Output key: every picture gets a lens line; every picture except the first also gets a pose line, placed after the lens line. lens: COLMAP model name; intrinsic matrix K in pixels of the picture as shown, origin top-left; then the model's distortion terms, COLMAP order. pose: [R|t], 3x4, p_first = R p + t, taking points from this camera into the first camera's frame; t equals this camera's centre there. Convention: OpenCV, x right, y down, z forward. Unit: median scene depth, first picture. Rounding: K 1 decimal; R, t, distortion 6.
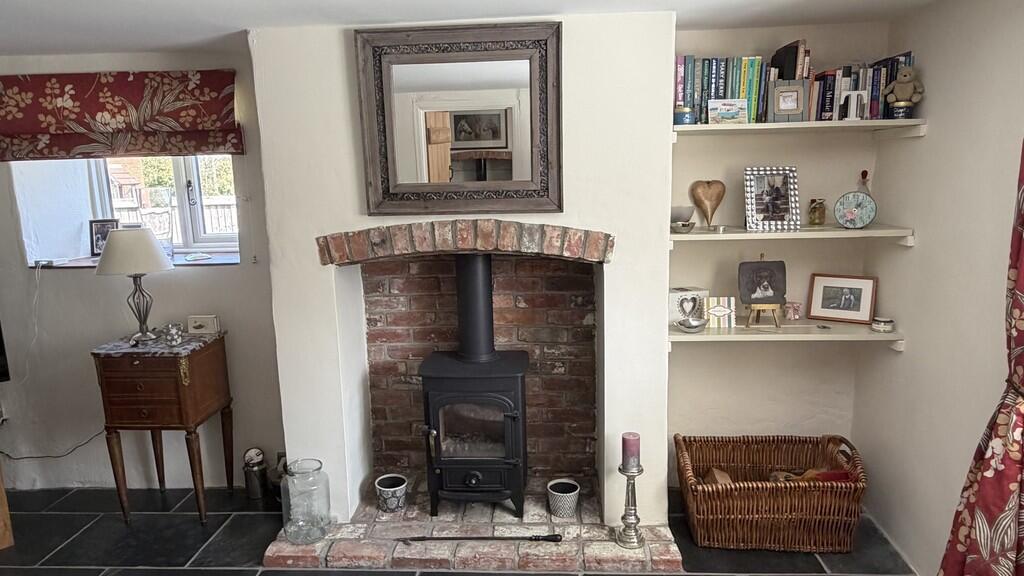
lens RADIAL K [[636.1, 0, 512.6], [0, 636.1, 290.9], [0, 0, 1]] dist [0.000238, 0.000191]
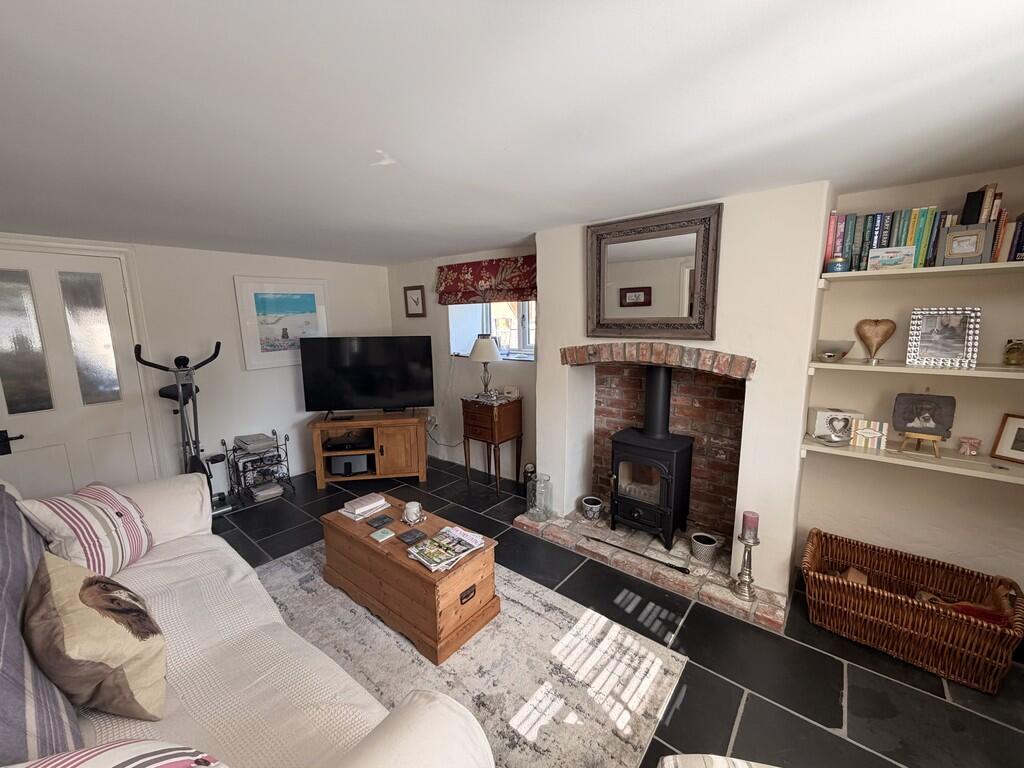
lens RADIAL K [[408.9, 0, 513.2], [0, 408.9, 383.9], [0, 0, 1]] dist [0.000730, 0.000245]
pose [[0.805582, 0.108253, -0.582510, 0.232730], [-0.111710, 0.993285, 0.030101, -0.006772], [0.581857, 0.040824, 0.812266, 0.024645]]
